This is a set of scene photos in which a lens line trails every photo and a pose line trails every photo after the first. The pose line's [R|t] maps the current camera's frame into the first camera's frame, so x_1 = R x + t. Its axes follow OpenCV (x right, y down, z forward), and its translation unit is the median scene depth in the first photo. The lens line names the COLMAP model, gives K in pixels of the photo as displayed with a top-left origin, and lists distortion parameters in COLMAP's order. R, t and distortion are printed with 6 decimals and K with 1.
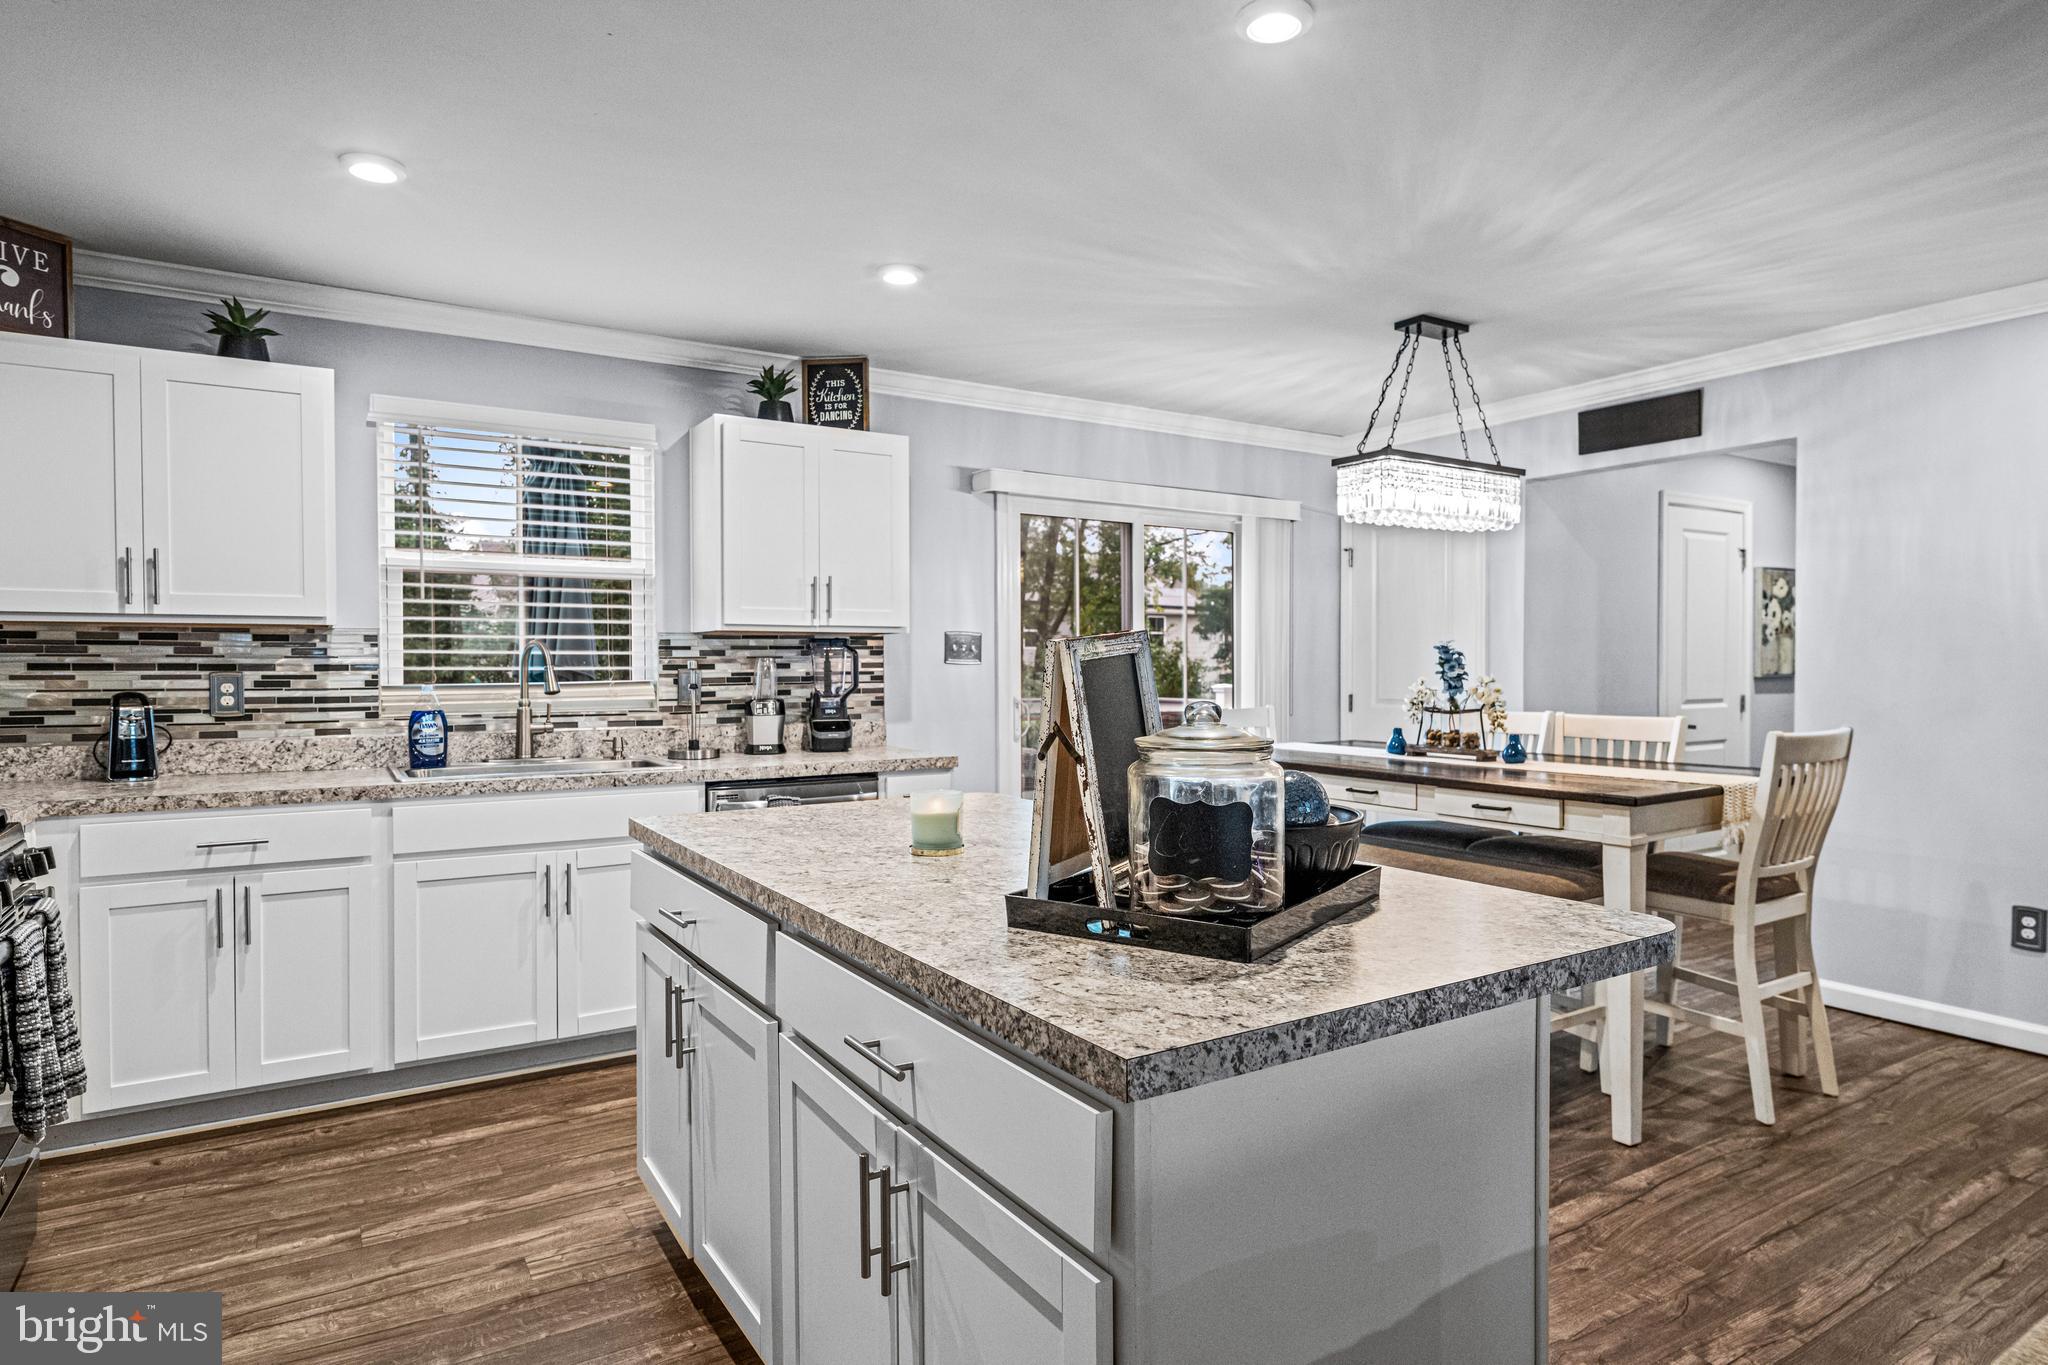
lens RADIAL K [[1145.8, 0, 1030.0], [0, 1145.8, 683.4], [0, 0, 1]] dist [0.005652, -0.002237]
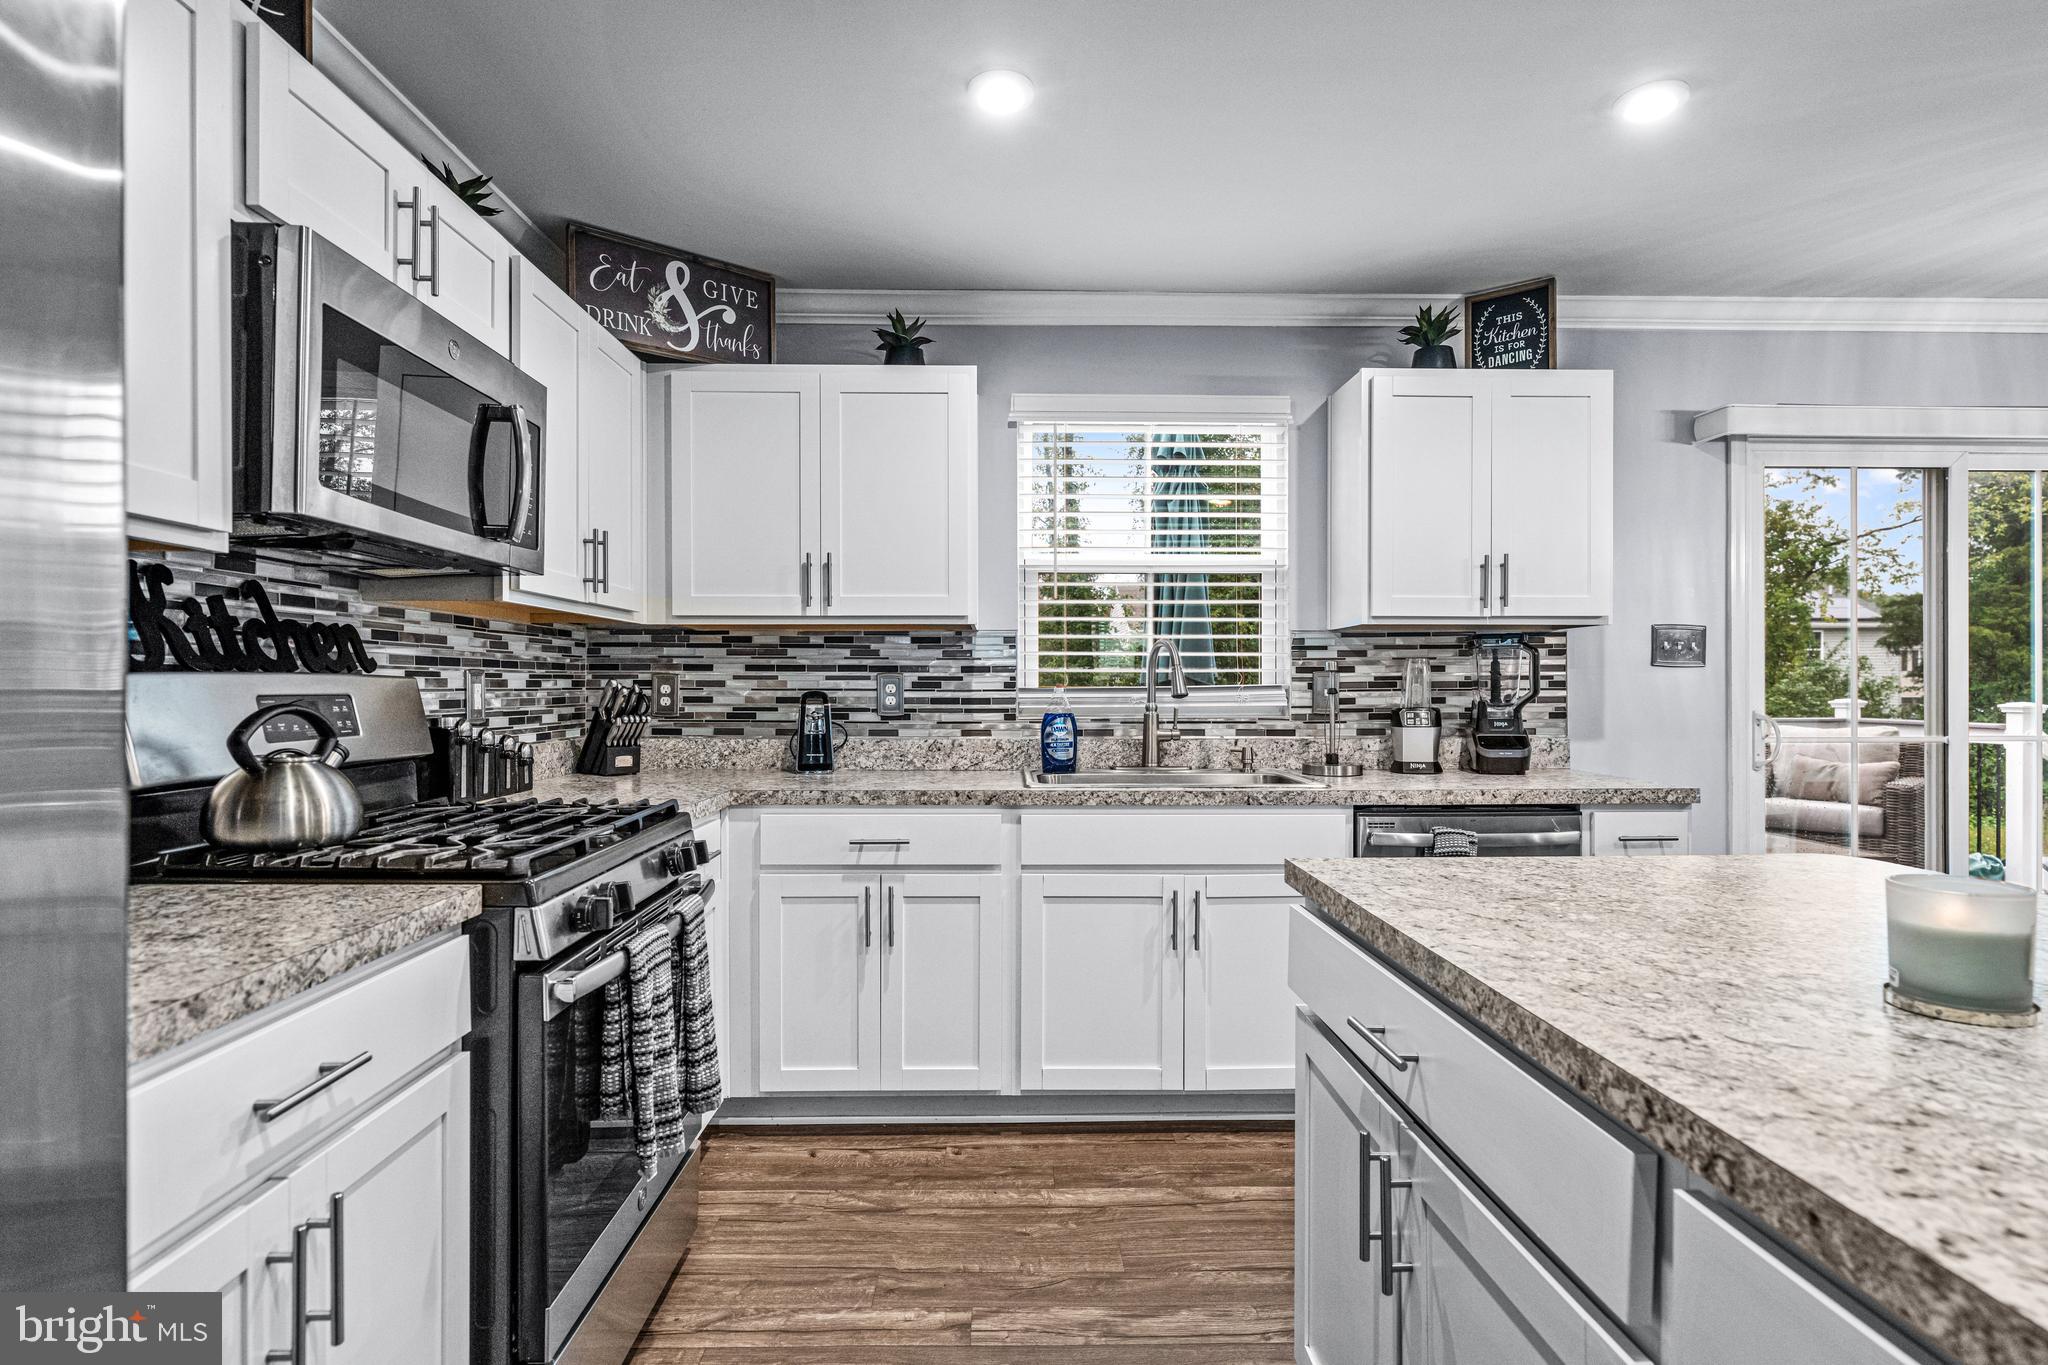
lens RADIAL K [[1023.8, 0, 1023.3], [0, 1023.8, 690.0], [0, 0, 1]] dist [0.003954, -0.001508]
pose [[0.859023, 0.003297, -0.511926, -0.111581], [-0.009778, 0.999903, -0.009969, 0.013064], [0.511844, 0.013569, 0.858971, 0.248112]]
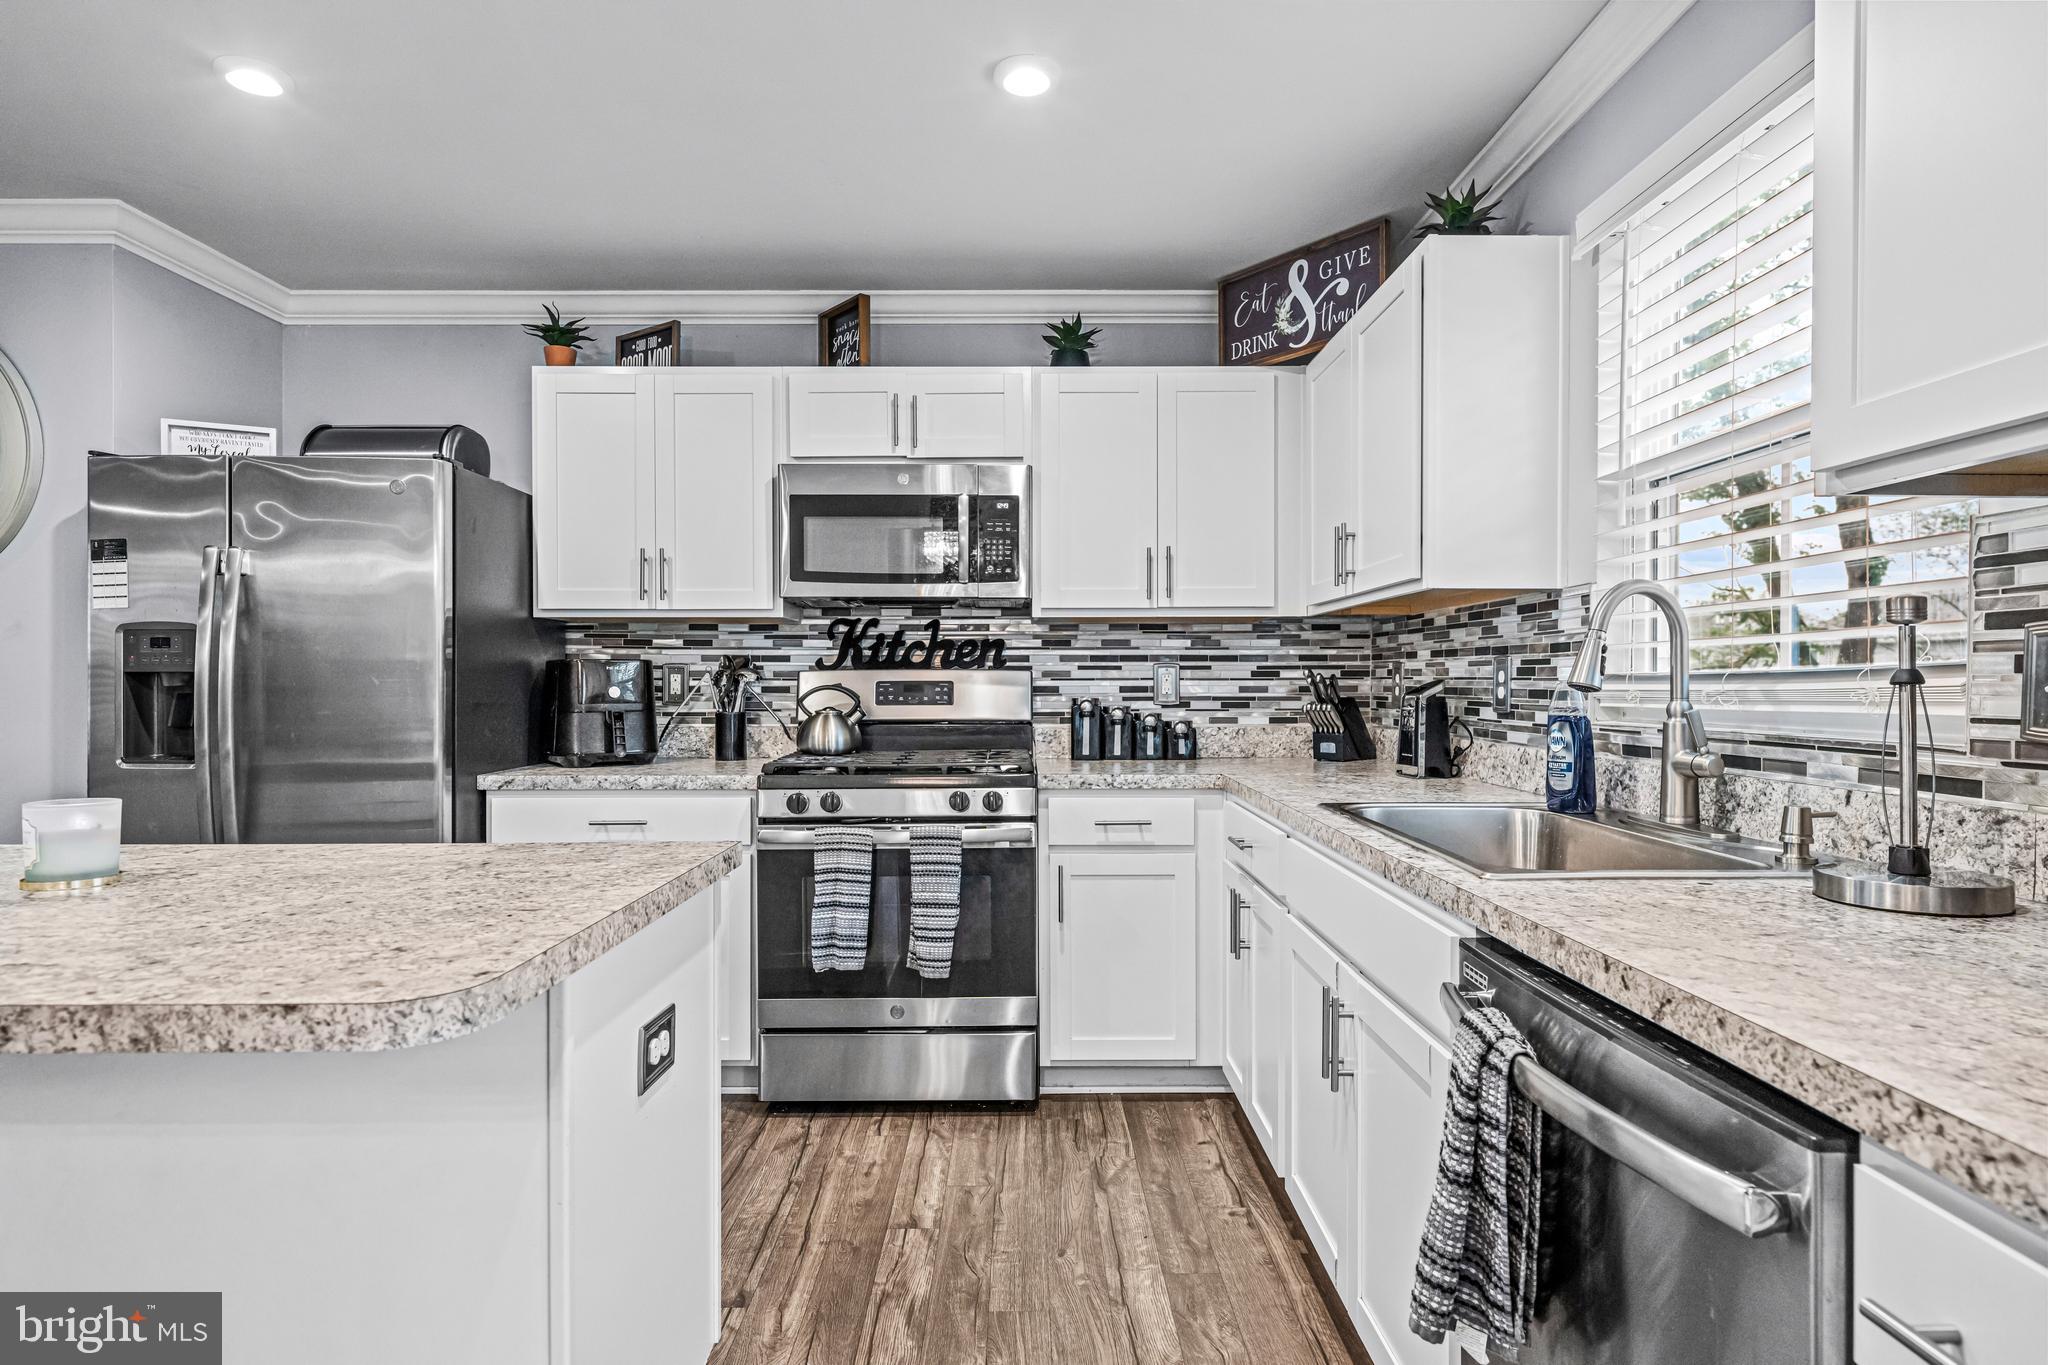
lens RADIAL K [[1084.6, 0, 1020.6], [0, 1084.6, 691.7], [0, 0, 1]] dist [0.005518, -0.002768]
pose [[-0.524584, 0.009220, -0.851309, 0.103874], [-0.012222, 0.999757, 0.018358, 0.004541], [0.851271, 0.020035, -0.524343, 1.061712]]
